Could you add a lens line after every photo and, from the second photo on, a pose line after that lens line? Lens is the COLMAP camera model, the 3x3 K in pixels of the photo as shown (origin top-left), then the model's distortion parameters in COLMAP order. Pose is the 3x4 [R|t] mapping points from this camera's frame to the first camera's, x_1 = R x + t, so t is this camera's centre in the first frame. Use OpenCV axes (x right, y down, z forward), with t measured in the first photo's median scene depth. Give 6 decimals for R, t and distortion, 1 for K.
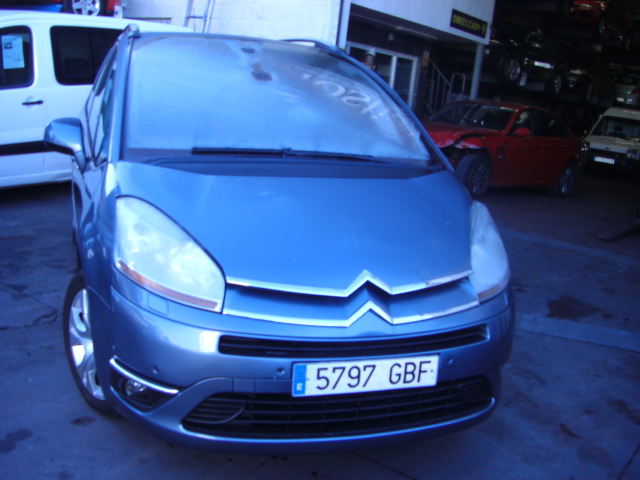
lens RADIAL K [[726.6, 0, 321.8], [0, 726.6, 241.2], [0, 0, 1]] dist [-0.149027, 0.000000]
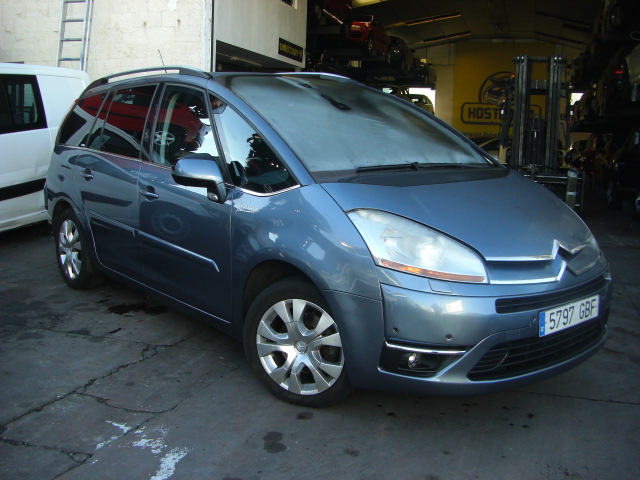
lens RADIAL K [[726.6, 0, 318.0], [0, 726.6, 240.8], [0, 0, 1]] dist [-0.149027, 0.000000]
pose [[0.932251, -0.130605, 0.337418, -0.800140], [0.142492, 0.989739, -0.010589, -0.007807], [-0.332573, 0.057951, 0.941295, -0.123607]]
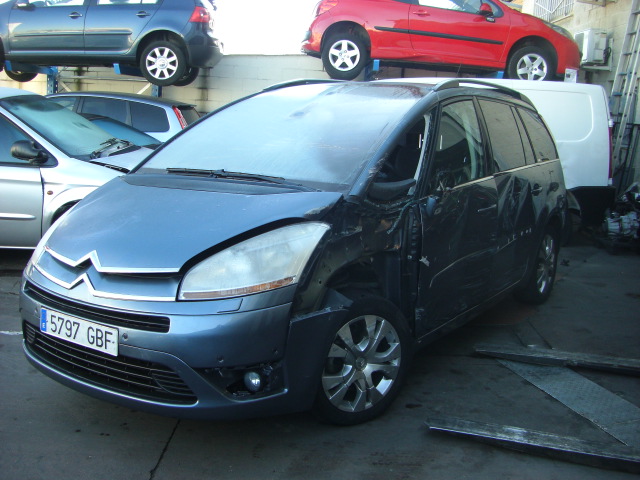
lens RADIAL K [[726.6, 0, 319.7], [0, 726.6, 239.7], [0, 0, 1]] dist [-0.149027, 0.000000]
pose [[0.588892, 0.068672, -0.805289, 1.280568], [-0.158704, 0.986811, -0.031905, -0.001318], [0.792476, 0.146592, 0.592024, 0.552181]]
